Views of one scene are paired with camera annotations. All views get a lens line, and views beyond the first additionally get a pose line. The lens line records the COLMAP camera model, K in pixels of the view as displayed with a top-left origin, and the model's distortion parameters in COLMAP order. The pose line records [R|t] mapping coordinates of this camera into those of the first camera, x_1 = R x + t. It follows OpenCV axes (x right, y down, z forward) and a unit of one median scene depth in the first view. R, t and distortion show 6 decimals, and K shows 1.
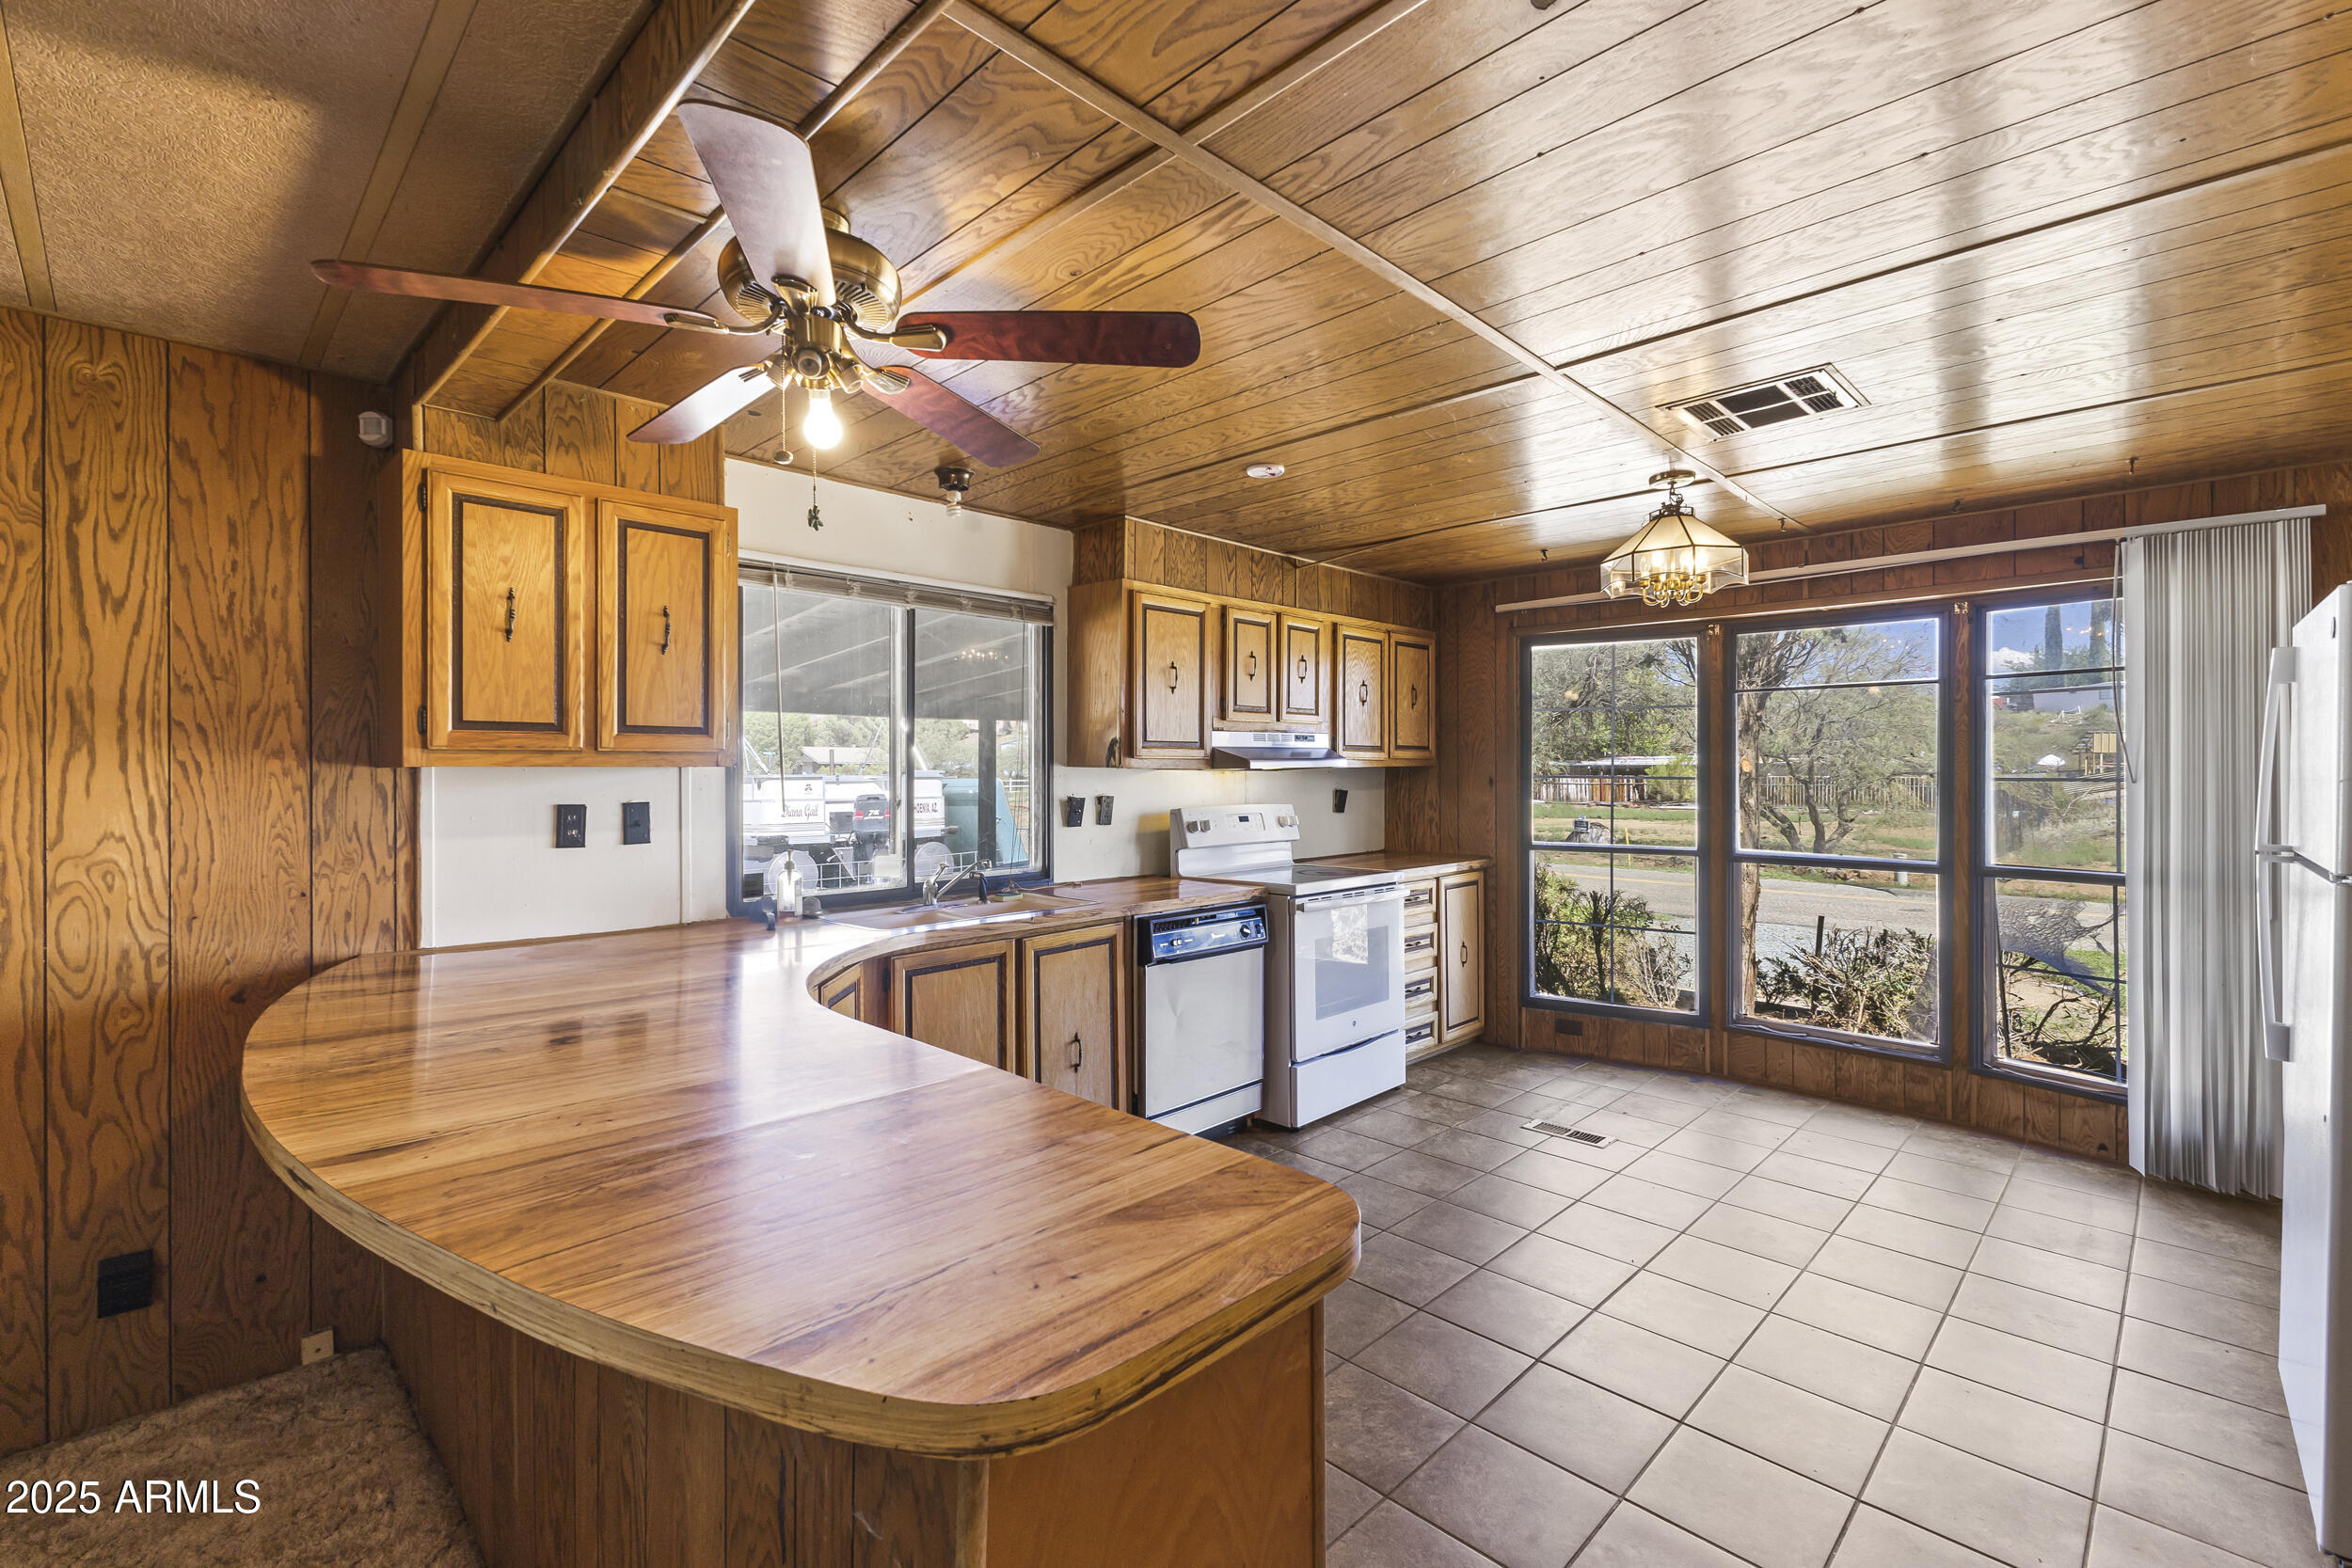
lens RADIAL K [[1023.1, 0, 1168.1], [0, 1023.1, 768.0], [0, 0, 1]] dist [0.005246, 0.001038]
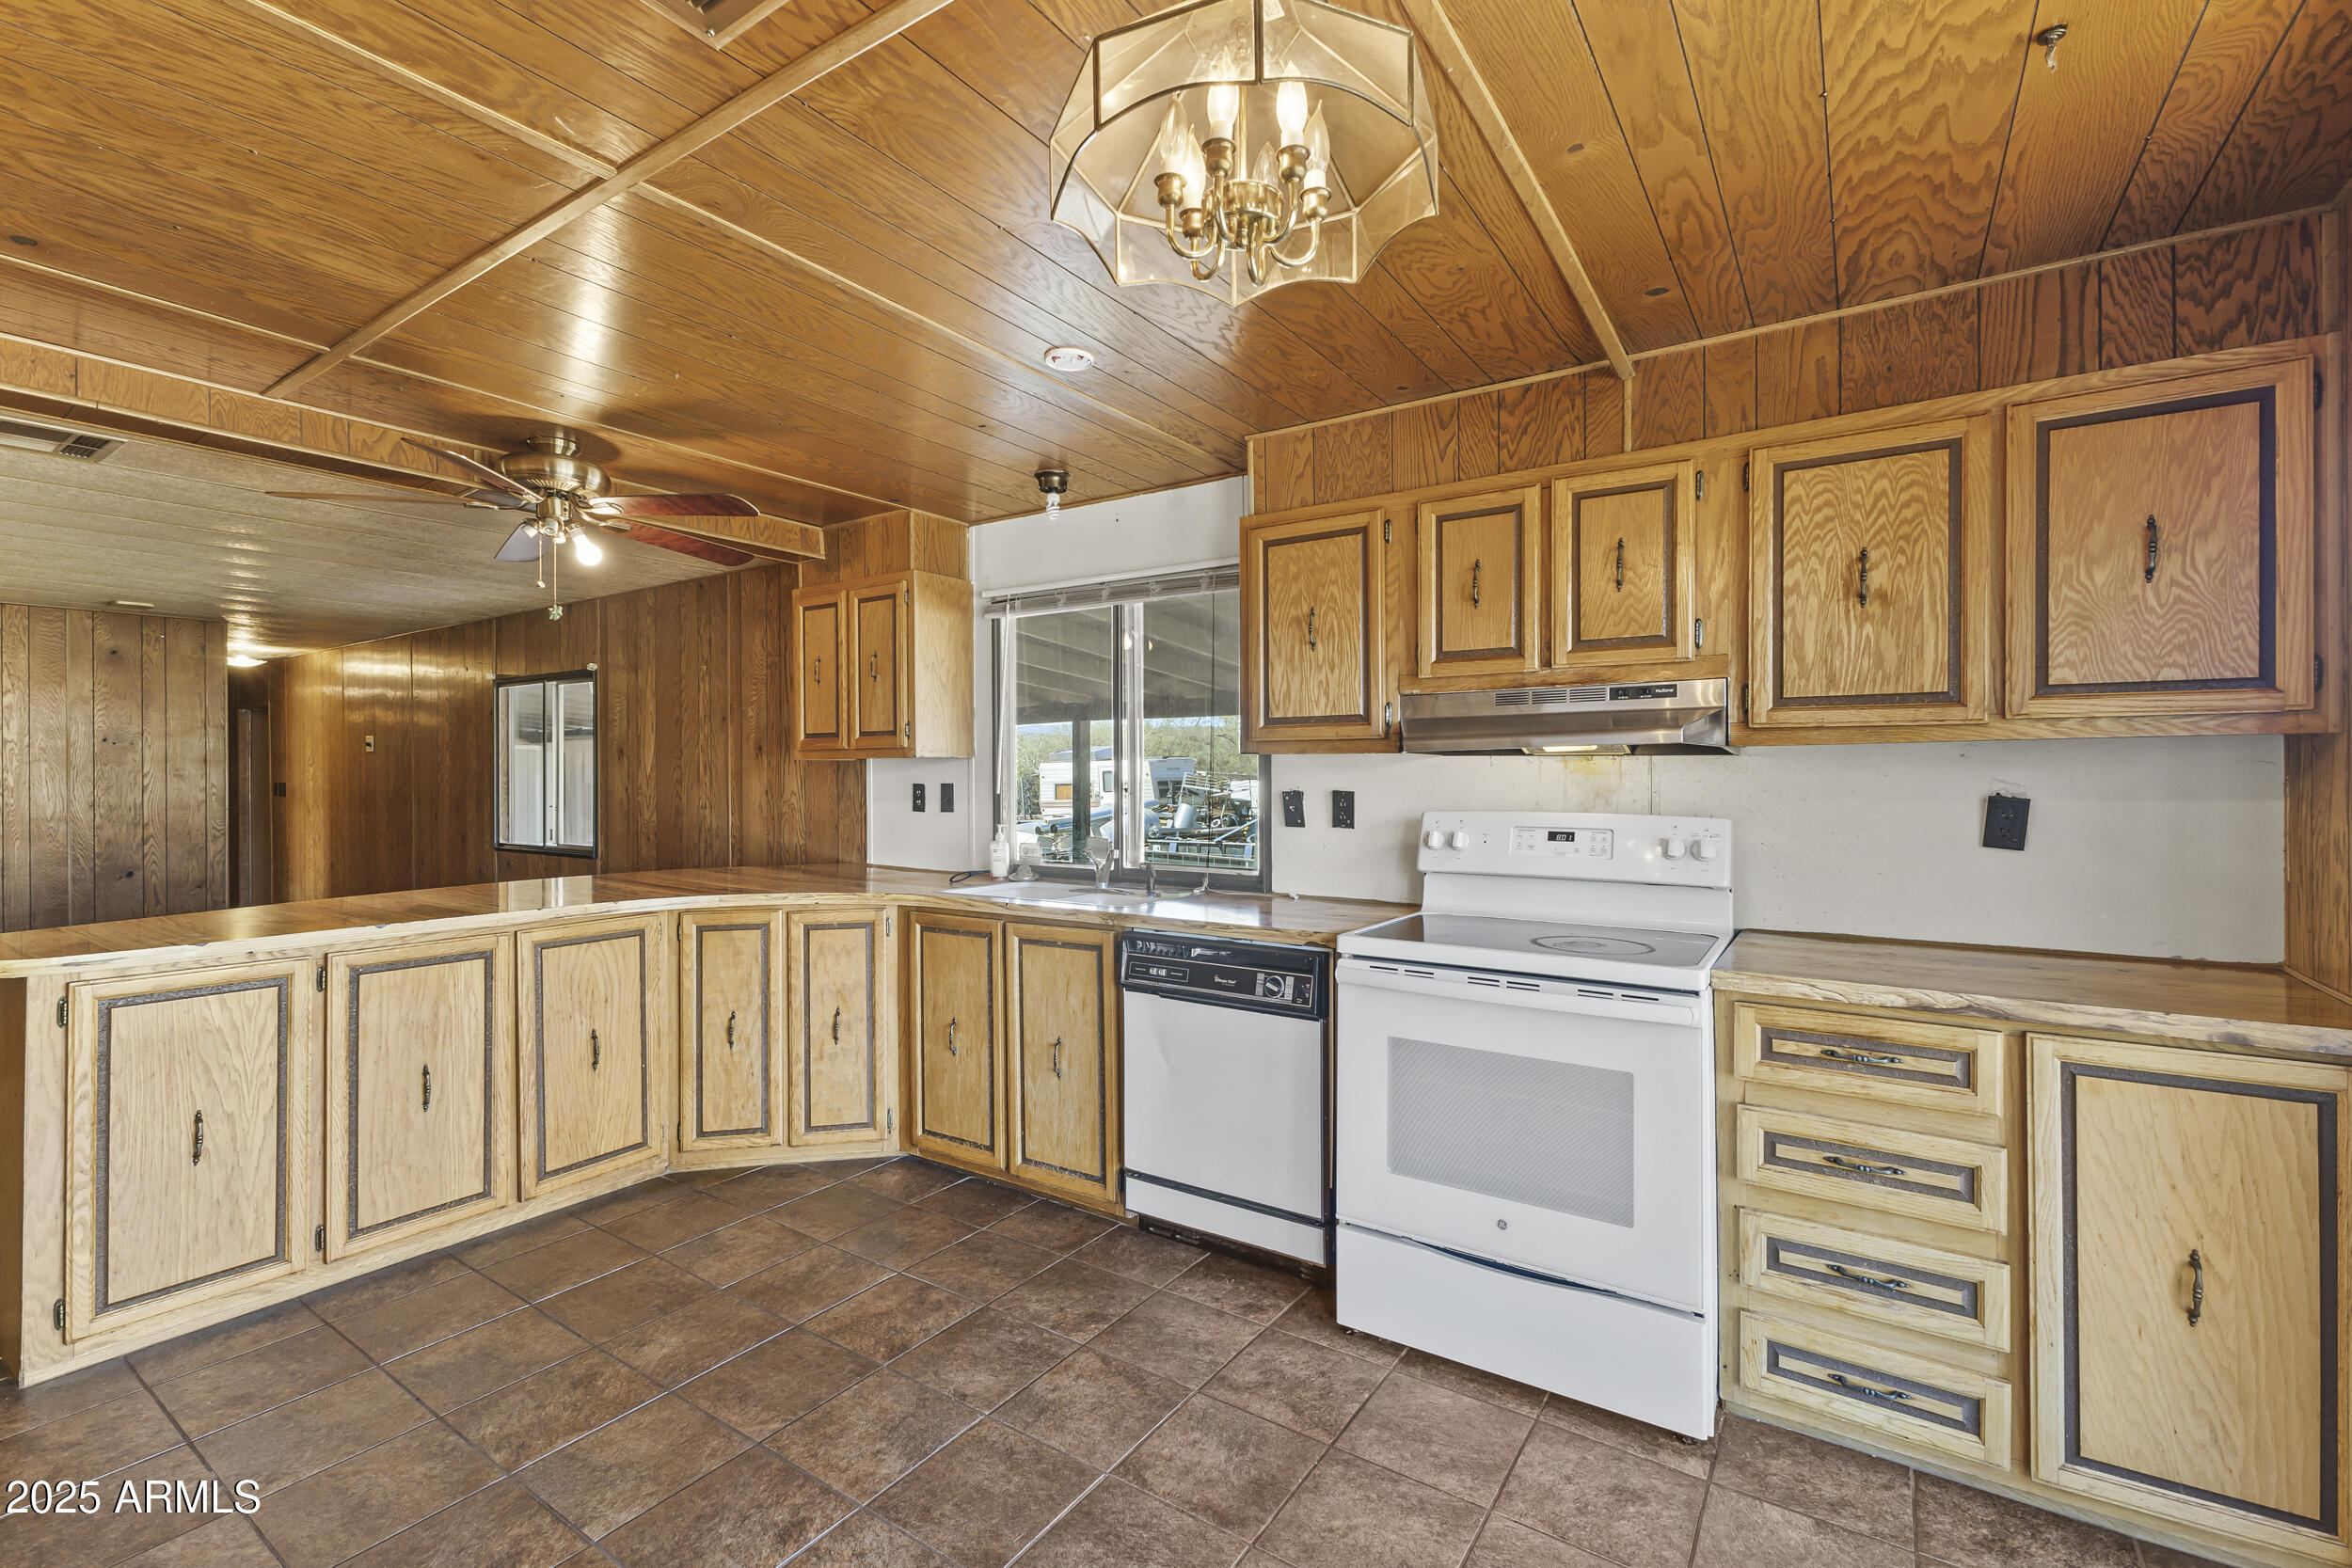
lens RADIAL K [[1023.1, 0, 1169.1], [0, 1023.1, 769.5], [0, 0, 1]] dist [0.005246, 0.001038]
pose [[0.190728, -0.001667, -0.981641, 0.966781], [0.003947, 0.999992, -0.000931, 0.016811], [0.981635, -0.003697, 0.190733, 1.044673]]
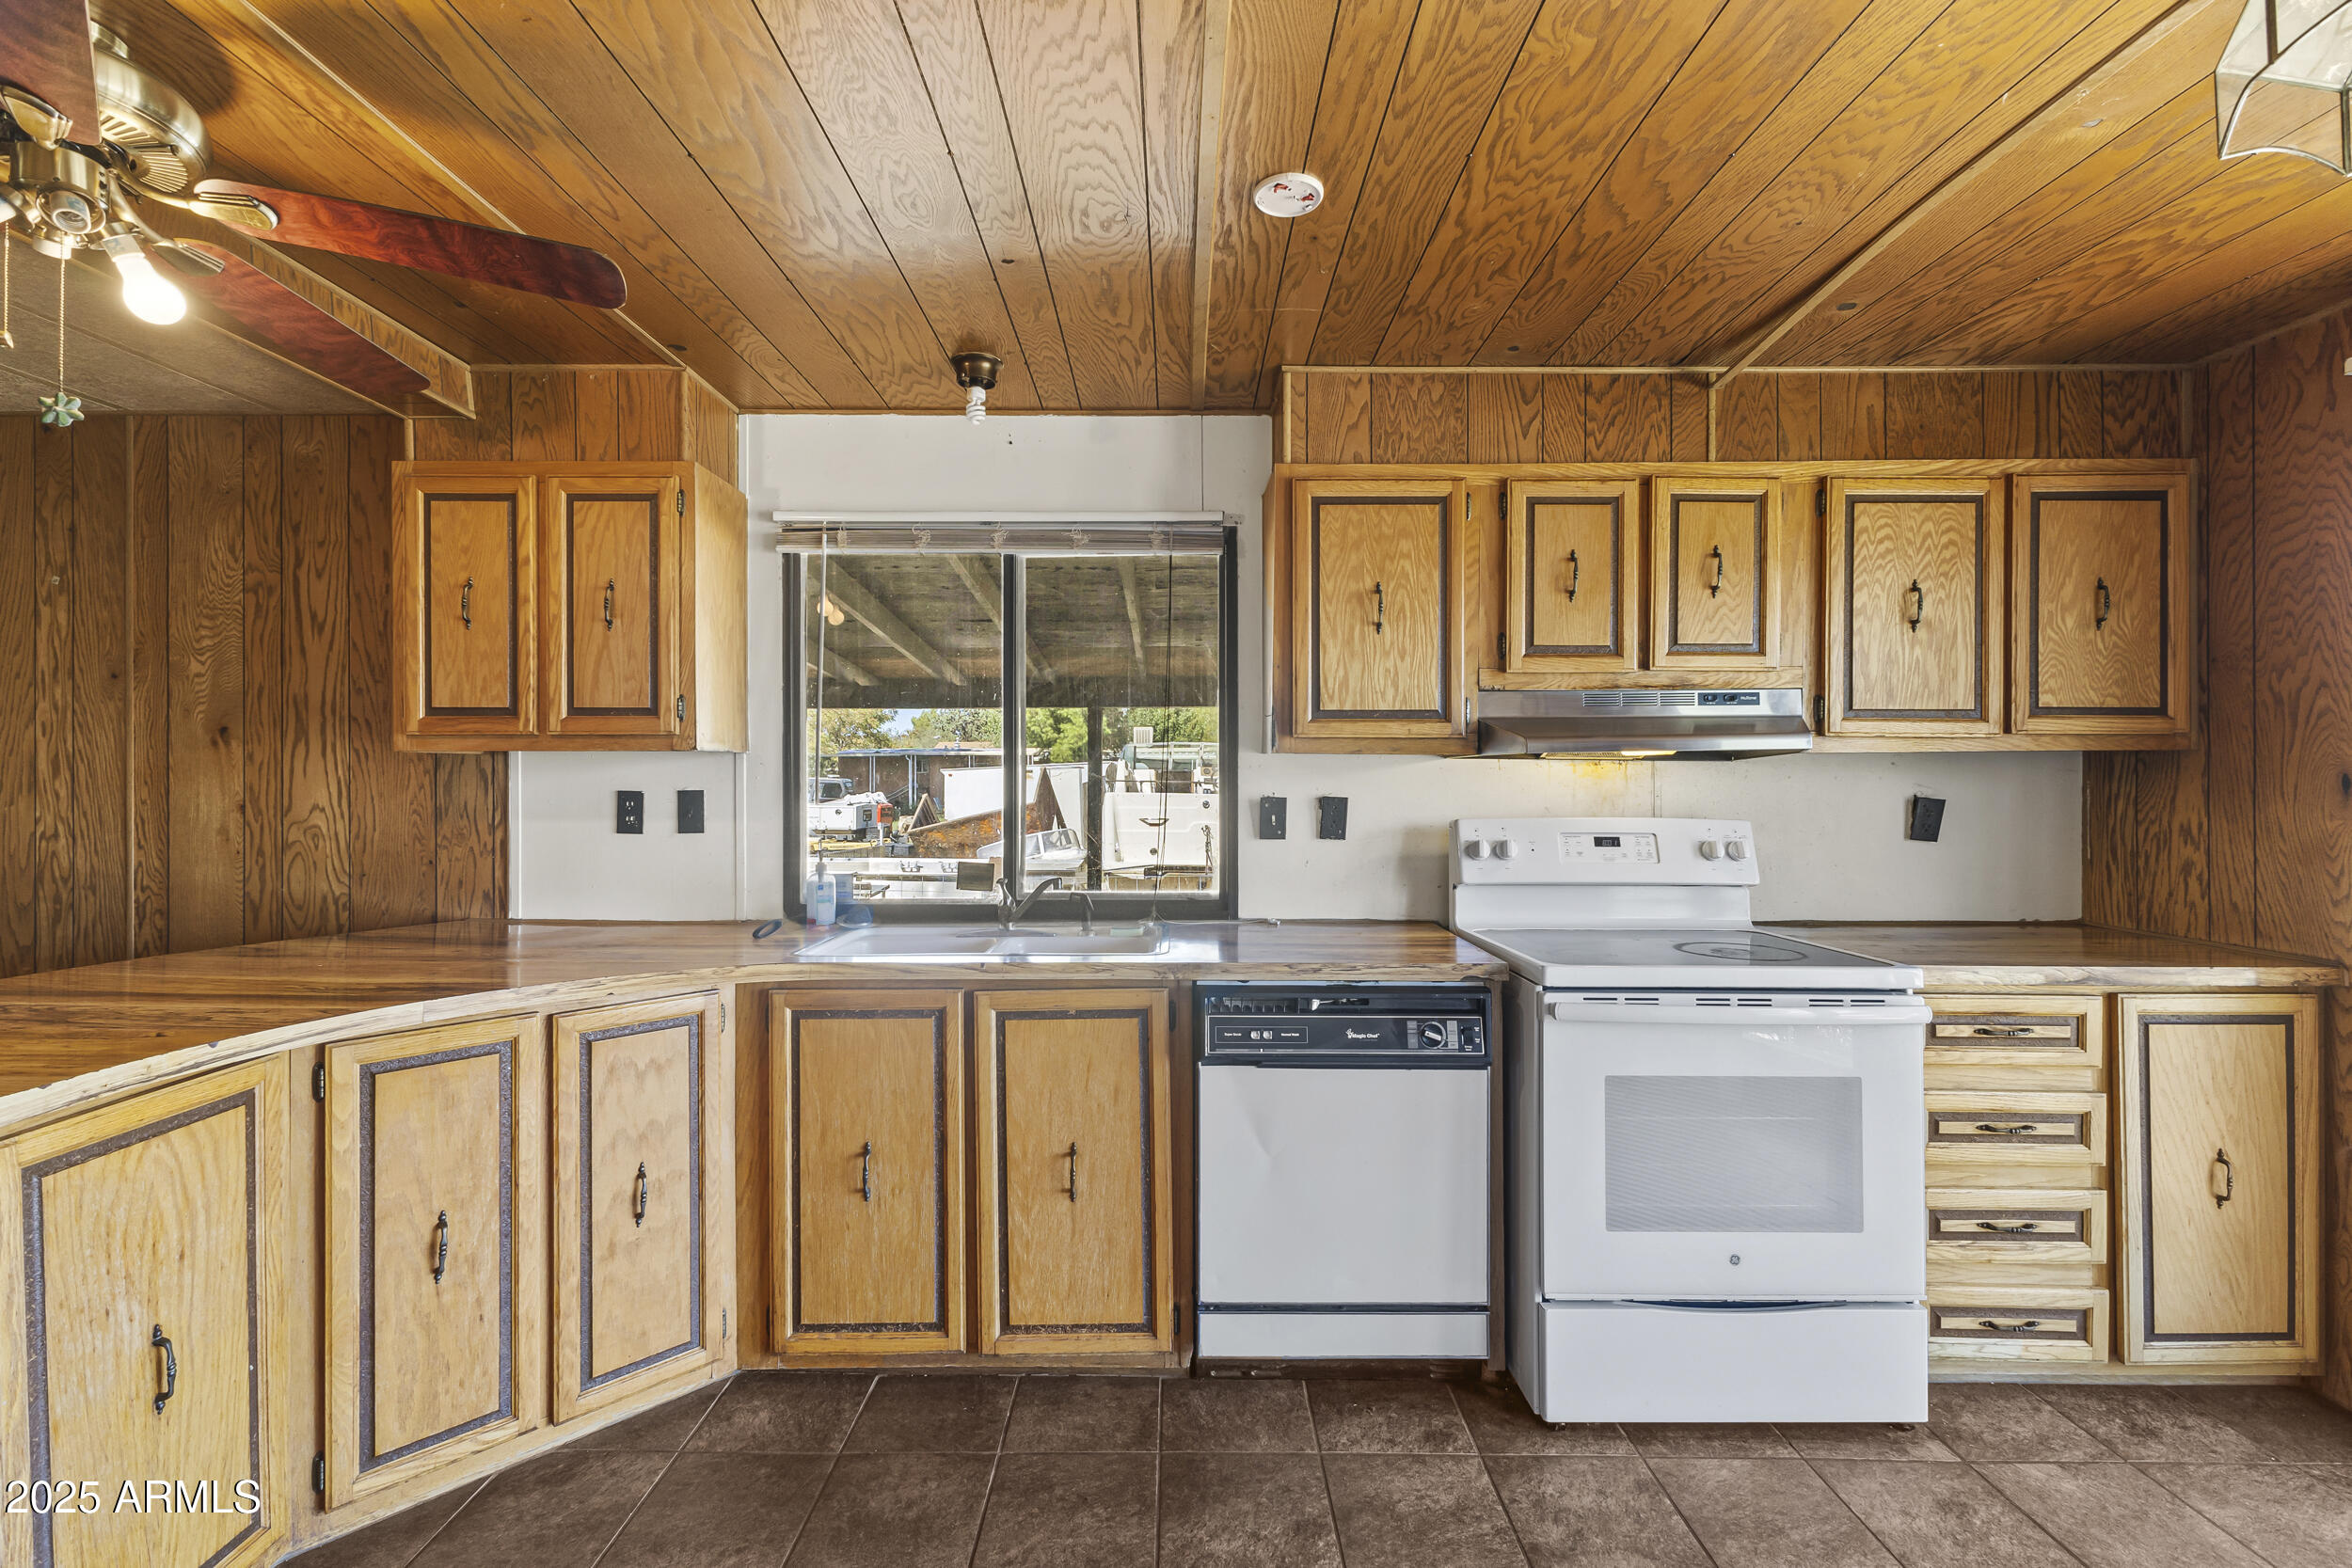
lens RADIAL K [[1023.1, 0, 1171.9], [0, 1023.1, 773.2], [0, 0, 1]] dist [0.005246, 0.001038]
pose [[0.705858, -0.000215, -0.708353, 0.491987], [-0.001219, 0.999998, -0.001518, 0.018468], [0.708352, 0.001935, 0.705857, 0.647234]]
